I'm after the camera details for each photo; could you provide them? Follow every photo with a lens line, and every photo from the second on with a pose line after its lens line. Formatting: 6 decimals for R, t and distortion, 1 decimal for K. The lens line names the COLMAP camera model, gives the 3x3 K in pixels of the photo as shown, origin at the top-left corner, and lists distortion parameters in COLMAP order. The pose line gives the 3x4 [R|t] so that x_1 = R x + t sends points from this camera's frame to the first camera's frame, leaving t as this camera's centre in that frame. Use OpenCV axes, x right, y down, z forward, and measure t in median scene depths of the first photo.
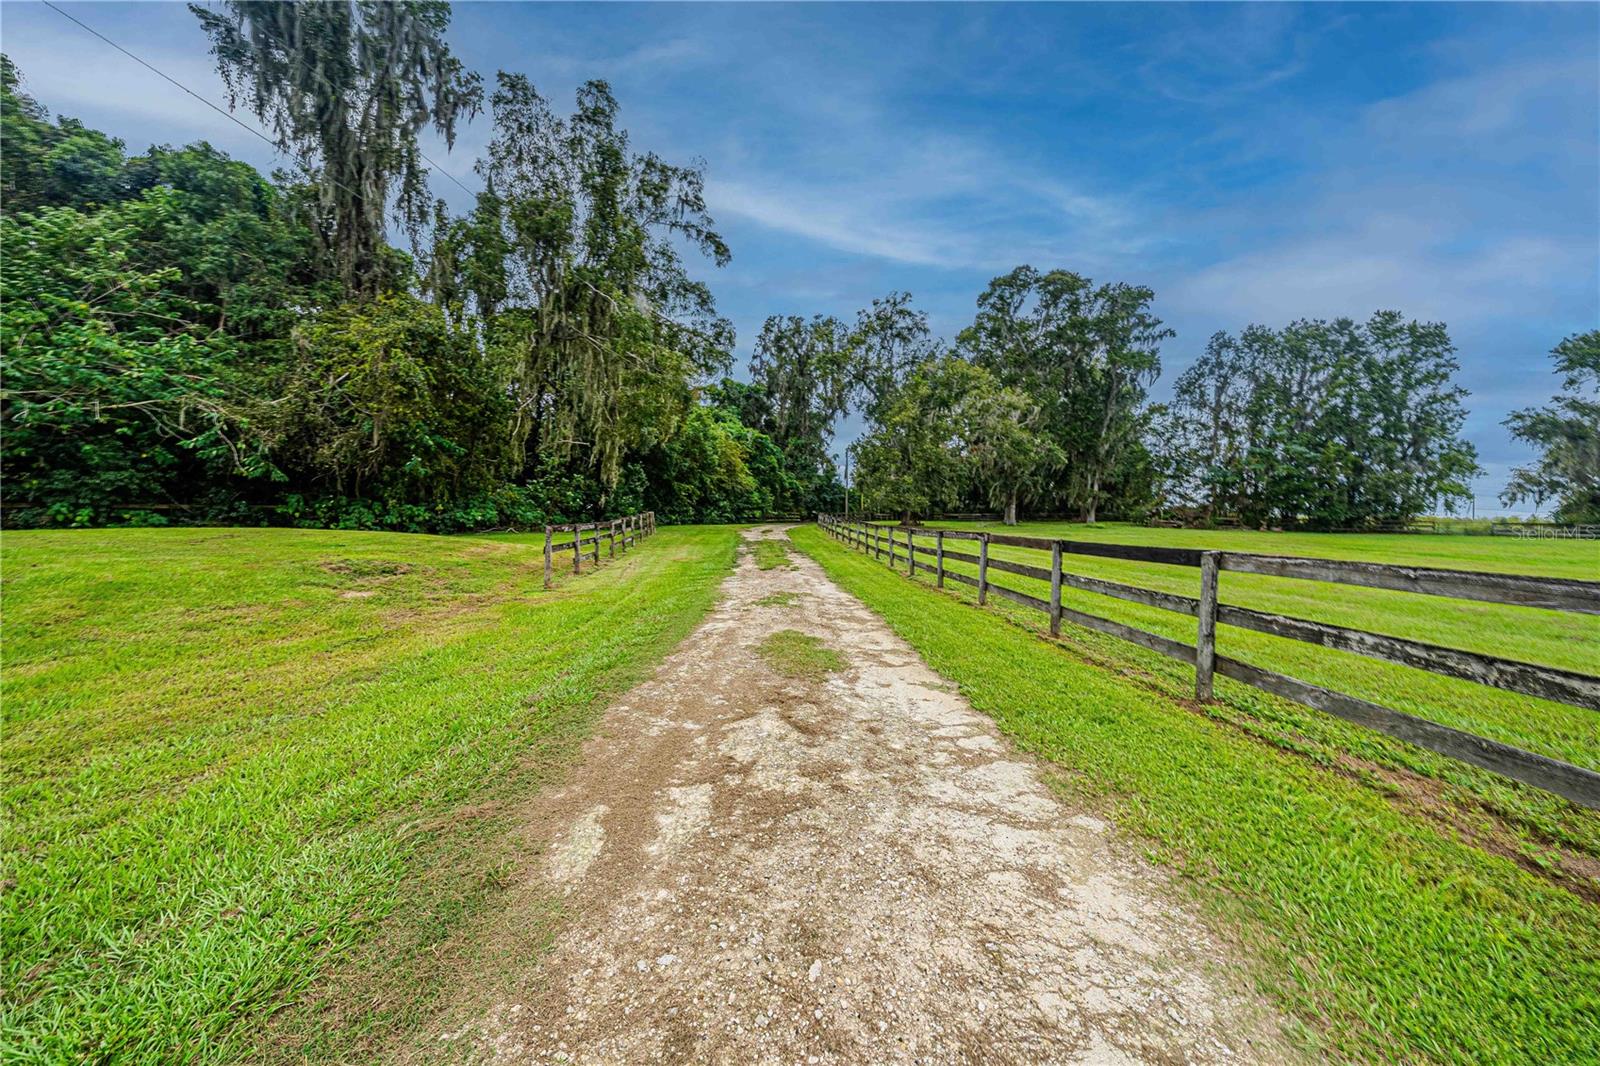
lens RADIAL K [[549.9, 0, 801.6], [0, 549.9, 525.7], [0, 0, 1]] dist [-0.004472, -0.000119]
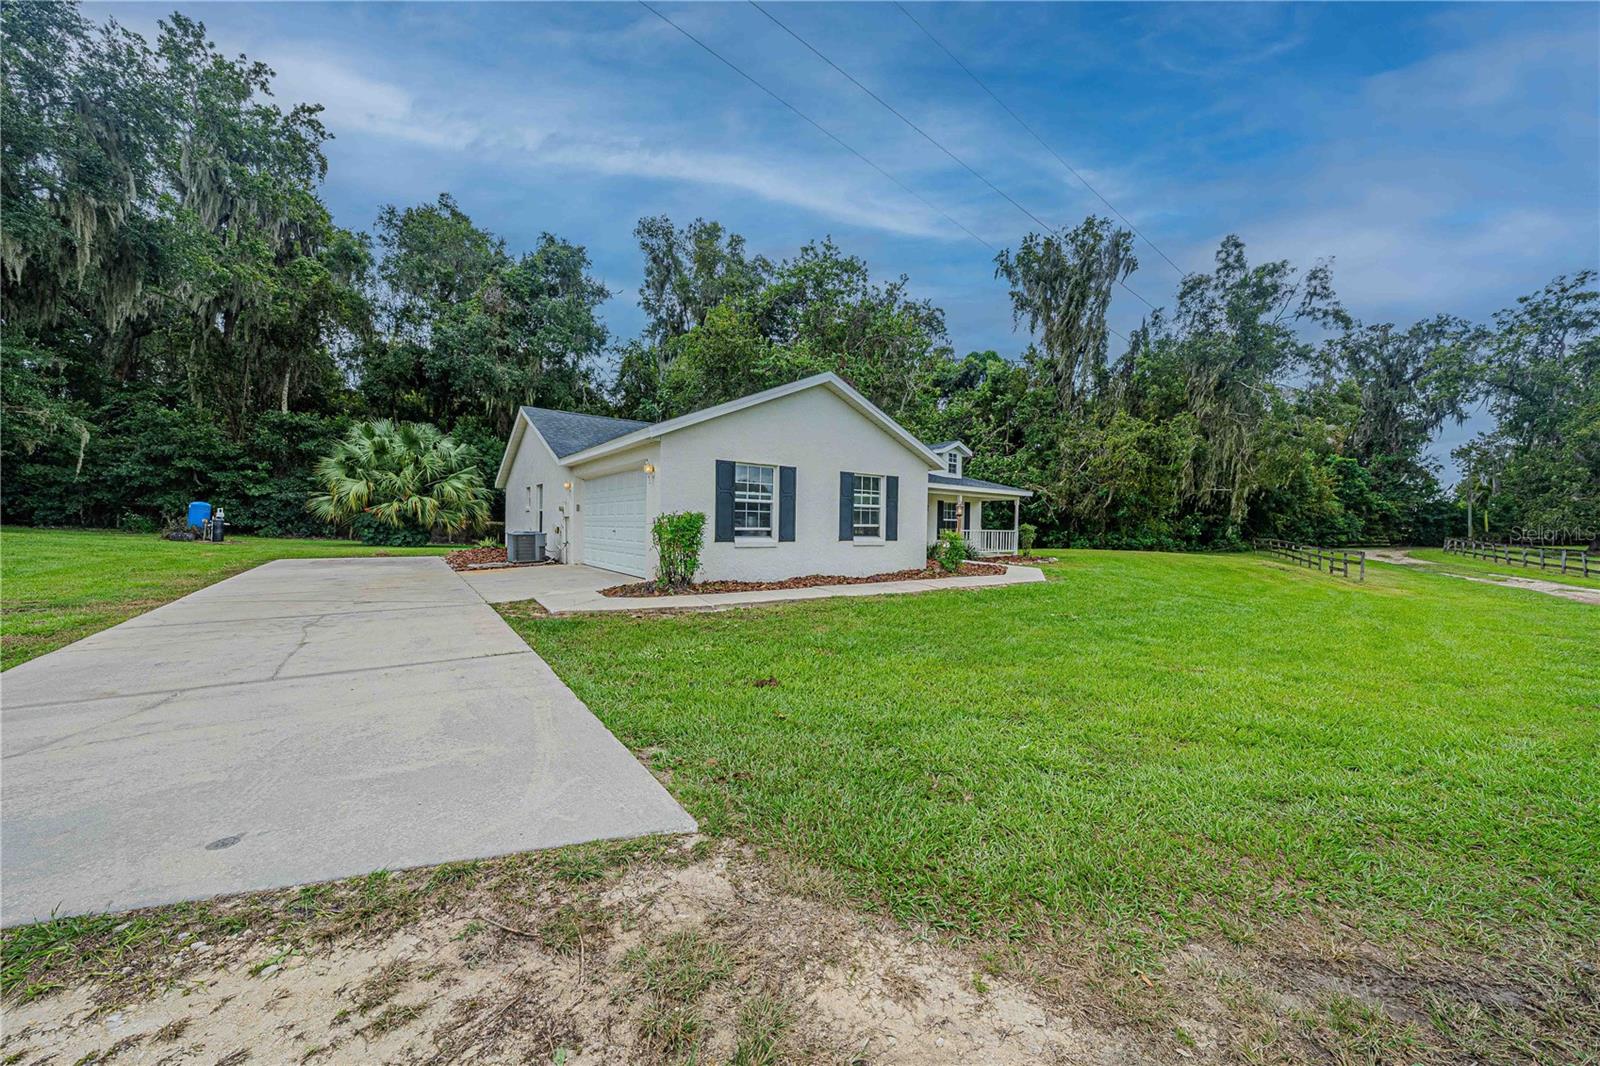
lens RADIAL K [[549.9, 0, 805.7], [0, 549.9, 534.1], [0, 0, 1]] dist [-0.004472, -0.000119]
pose [[0.732466, -0.008282, -0.680754, -0.114761], [-0.007845, 0.999757, -0.020605, -0.000706], [0.680759, 0.020433, 0.732223, -0.382306]]
